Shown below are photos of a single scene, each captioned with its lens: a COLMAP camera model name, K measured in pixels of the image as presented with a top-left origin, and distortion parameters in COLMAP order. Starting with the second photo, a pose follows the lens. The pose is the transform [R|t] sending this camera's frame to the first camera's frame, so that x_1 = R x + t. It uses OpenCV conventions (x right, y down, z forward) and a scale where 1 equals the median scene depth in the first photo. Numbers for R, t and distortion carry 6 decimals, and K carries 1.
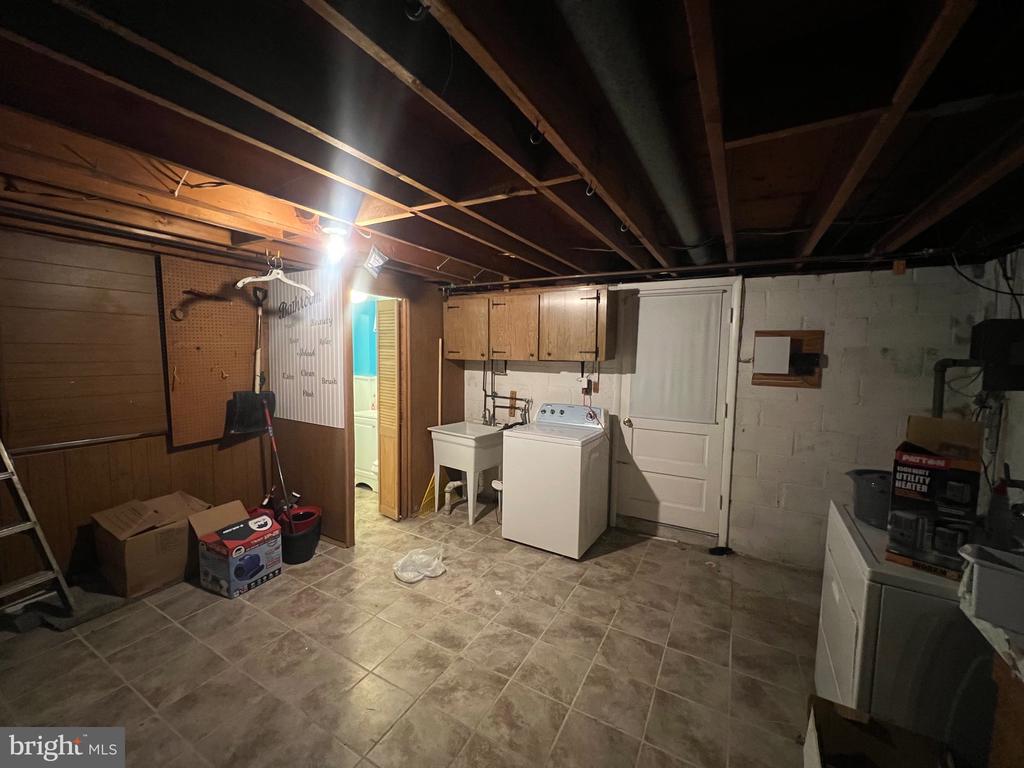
lens RADIAL K [[408.1, 0, 513.2], [0, 408.1, 381.4], [0, 0, 1]] dist [-0.000877, 0.000036]
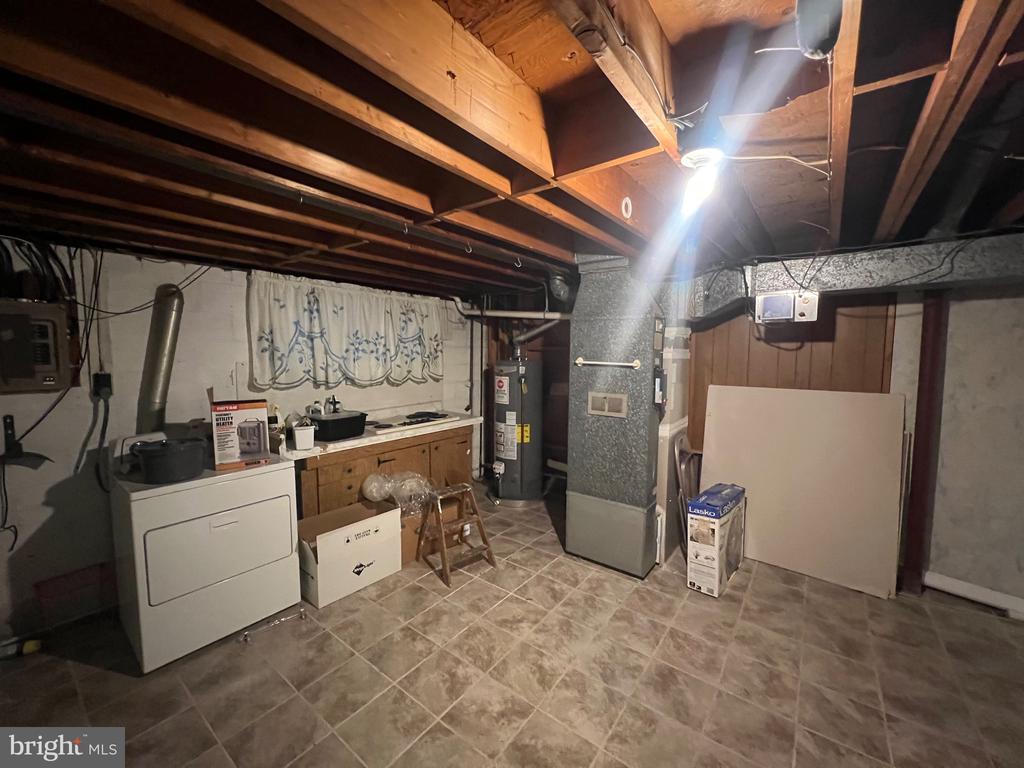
lens RADIAL K [[408.1, 0, 513.2], [0, 408.1, 381.4], [0, 0, 1]] dist [-0.000877, 0.000036]
pose [[-0.989410, -0.033957, 0.141120, -0.279047], [-0.012711, 0.988784, 0.148808, -0.140229], [-0.144590, 0.145438, -0.978745, 1.815469]]
